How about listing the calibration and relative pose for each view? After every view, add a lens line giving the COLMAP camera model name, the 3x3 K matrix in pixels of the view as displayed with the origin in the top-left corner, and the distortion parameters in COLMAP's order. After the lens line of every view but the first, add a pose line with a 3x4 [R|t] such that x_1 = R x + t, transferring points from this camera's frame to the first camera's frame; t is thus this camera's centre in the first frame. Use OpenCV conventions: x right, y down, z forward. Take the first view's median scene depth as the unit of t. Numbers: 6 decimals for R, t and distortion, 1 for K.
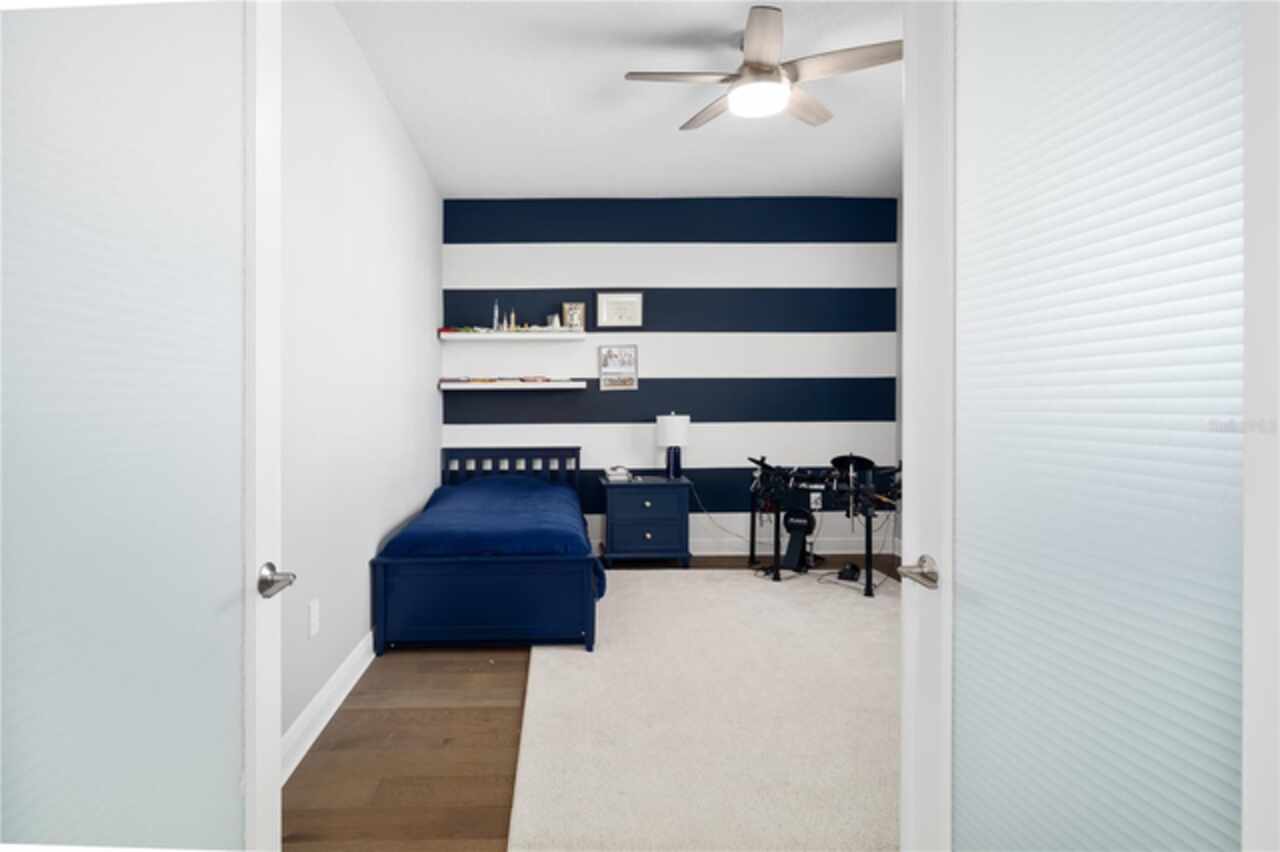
lens RADIAL K [[626.6, 0, 641.6], [0, 626.6, 419.8], [0, 0, 1]] dist [-0.002992, 0.000176]
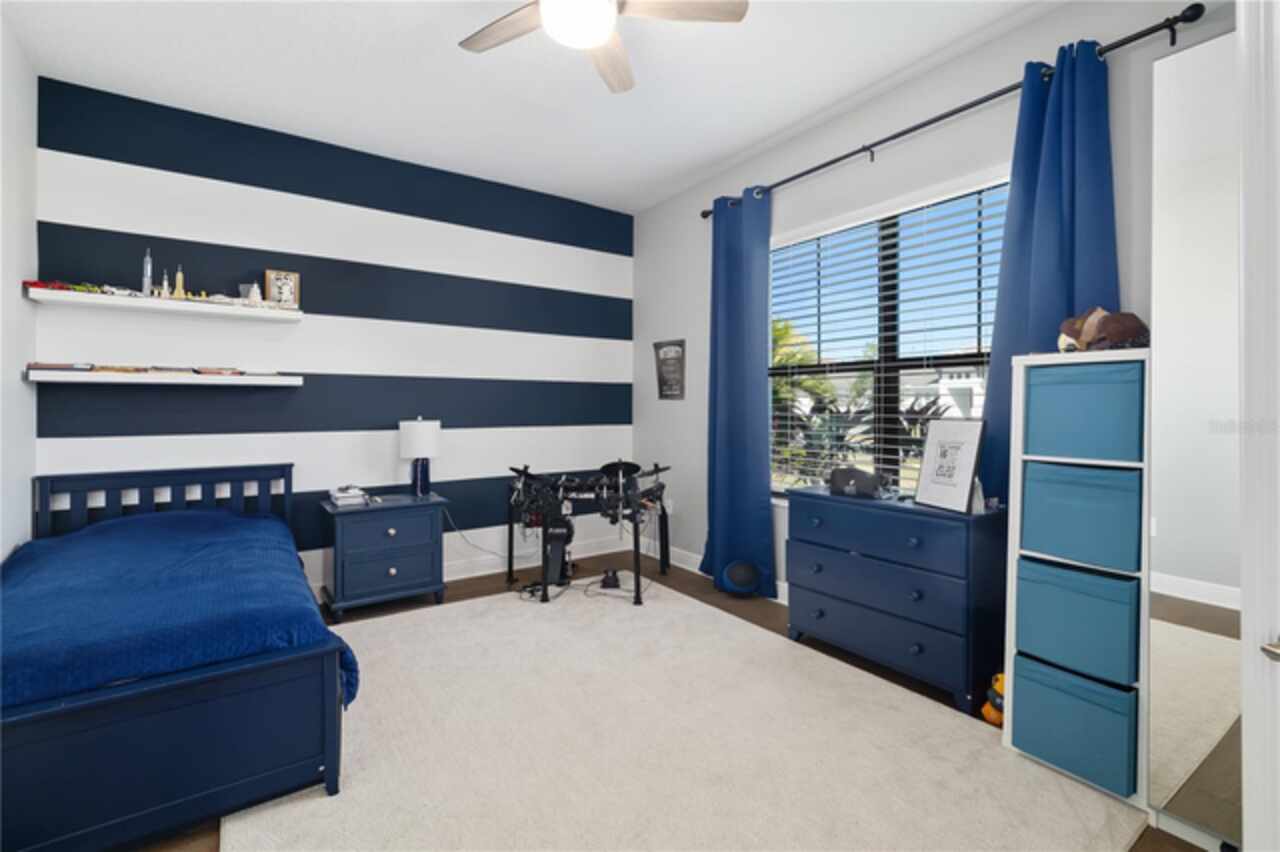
lens RADIAL K [[558.3, 0, 635.4], [0, 558.3, 415.9], [0, 0, 1]] dist [0.004244, -0.000946]
pose [[0.884878, -0.001019, 0.465822, -0.047436], [0.005283, 0.999955, -0.007847, -0.006639], [-0.465793, 0.009404, 0.884844, 0.217683]]
